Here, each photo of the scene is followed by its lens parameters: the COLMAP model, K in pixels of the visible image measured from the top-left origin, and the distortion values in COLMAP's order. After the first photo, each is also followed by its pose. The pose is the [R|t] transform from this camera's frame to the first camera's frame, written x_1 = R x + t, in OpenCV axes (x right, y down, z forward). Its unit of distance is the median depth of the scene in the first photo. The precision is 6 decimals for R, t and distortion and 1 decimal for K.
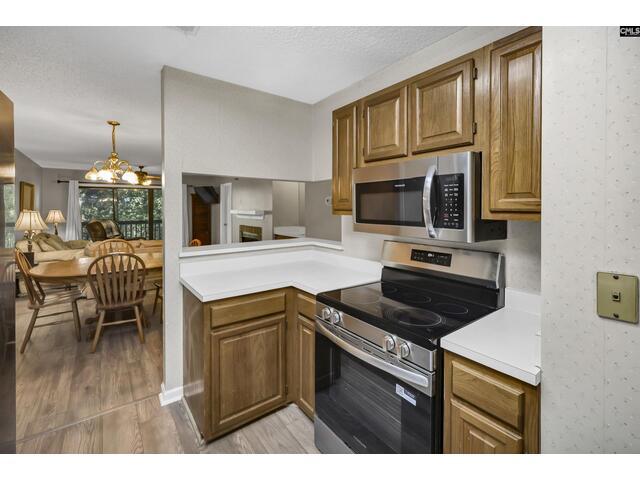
lens RADIAL K [[292.0, 0, 317.9], [0, 292.0, 212.2], [0, 0, 1]] dist [-0.001090, 0.000154]
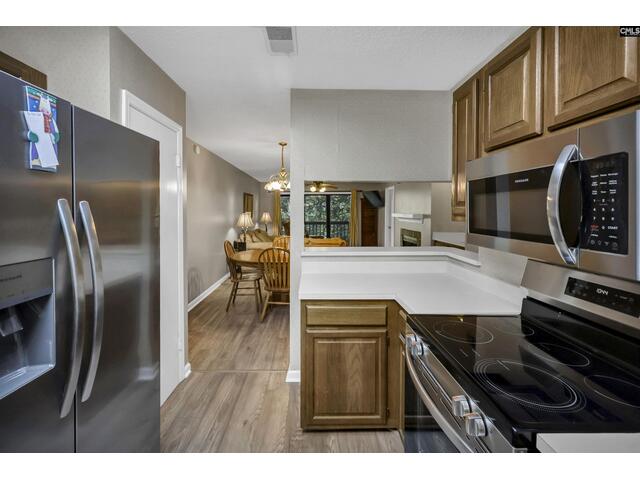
lens RADIAL K [[285.5, 0, 309.7], [0, 285.5, 215.7], [0, 0, 1]] dist [-0.000204, 0.000136]
pose [[0.804890, 0.011396, -0.593314, 0.222277], [-0.010125, 0.999934, 0.005470, -0.007205], [0.593337, 0.001605, 0.804952, 0.143410]]
